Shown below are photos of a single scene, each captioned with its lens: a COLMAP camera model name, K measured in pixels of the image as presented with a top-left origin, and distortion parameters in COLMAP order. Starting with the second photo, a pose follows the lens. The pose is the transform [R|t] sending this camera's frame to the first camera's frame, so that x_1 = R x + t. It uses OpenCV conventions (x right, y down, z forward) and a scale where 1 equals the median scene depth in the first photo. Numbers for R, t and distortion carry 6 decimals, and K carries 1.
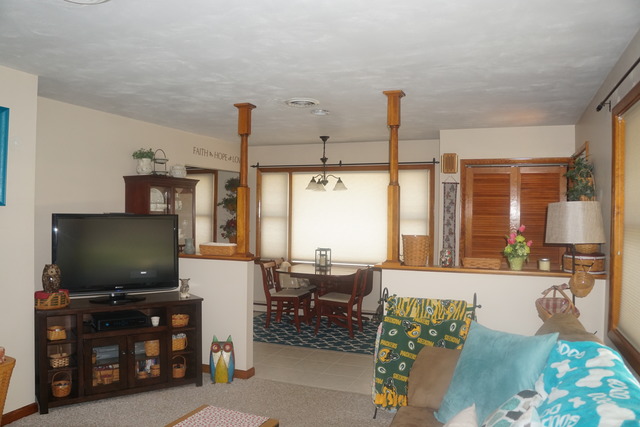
lens RADIAL K [[512.4, 0, 318.8], [0, 512.4, 214.6], [0, 0, 1]] dist [-0.137513, 0.083349]
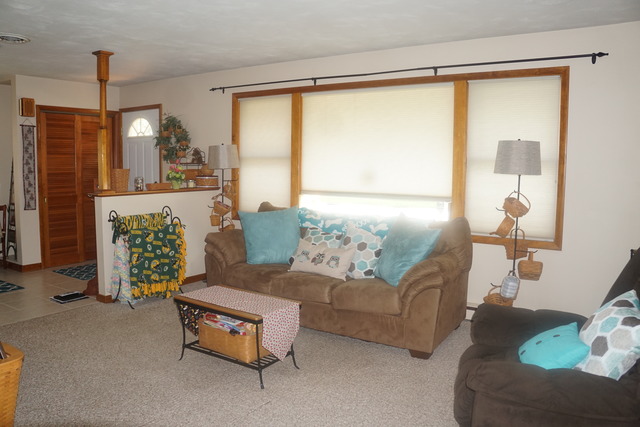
lens RADIAL K [[512.4, 0, 318.6], [0, 512.4, 211.3], [0, 0, 1]] dist [-0.137513, 0.083349]
pose [[0.215791, -0.106513, 0.970613, -0.961921], [0.003633, 0.994113, 0.108284, 0.012462], [-0.976433, -0.019841, 0.214907, 0.237005]]
